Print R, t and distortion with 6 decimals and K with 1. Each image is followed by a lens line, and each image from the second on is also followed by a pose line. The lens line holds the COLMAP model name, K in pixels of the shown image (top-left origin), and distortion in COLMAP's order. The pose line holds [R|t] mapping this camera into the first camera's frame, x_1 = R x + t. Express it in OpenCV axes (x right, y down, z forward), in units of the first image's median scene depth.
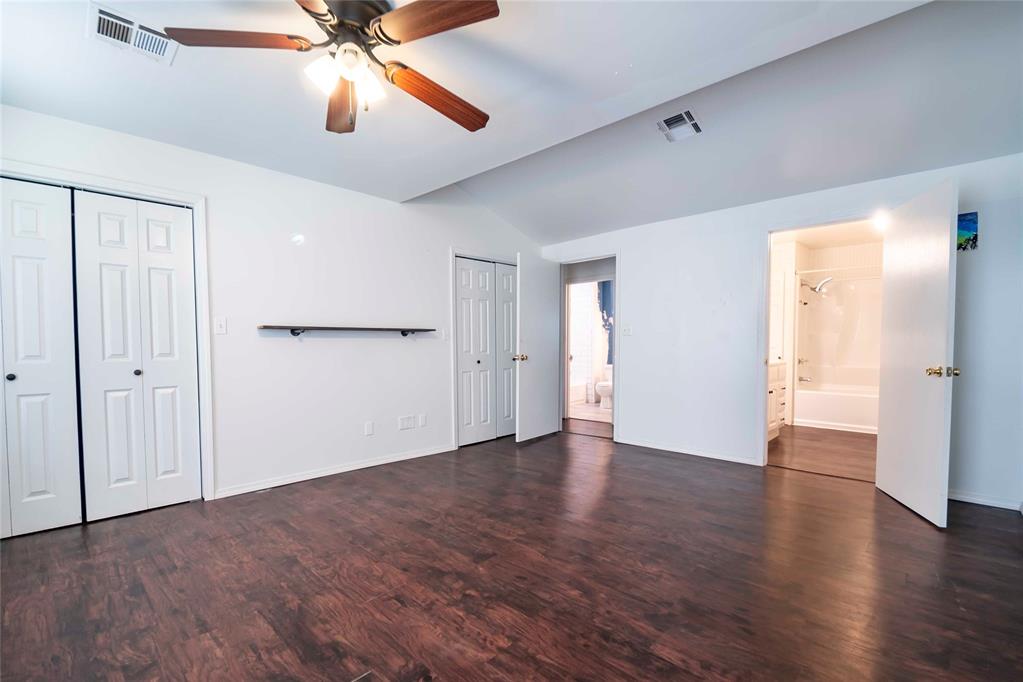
lens RADIAL K [[459.4, 0, 512.3], [0, 459.4, 344.1], [0, 0, 1]] dist [0.002981, -0.000056]
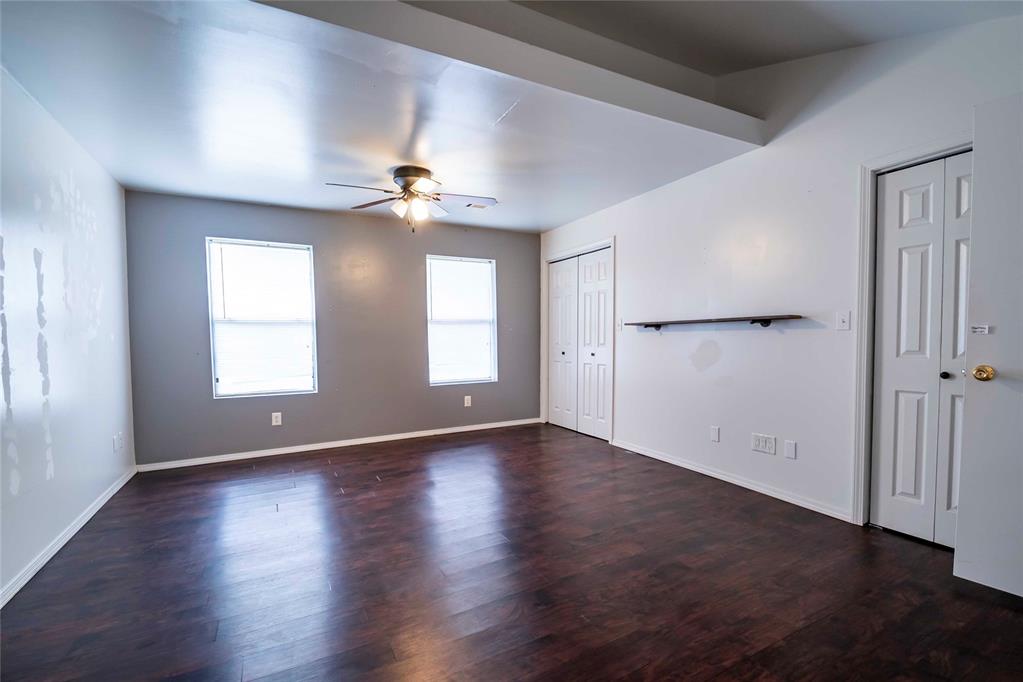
lens RADIAL K [[459.4, 0, 512.8], [0, 459.4, 337.0], [0, 0, 1]] dist [0.002981, -0.000056]
pose [[-0.325828, 0.006817, -0.945404, 0.703497], [0.009567, 0.999947, 0.003913, -0.009185], [0.945381, -0.007770, -0.325876, 1.010486]]
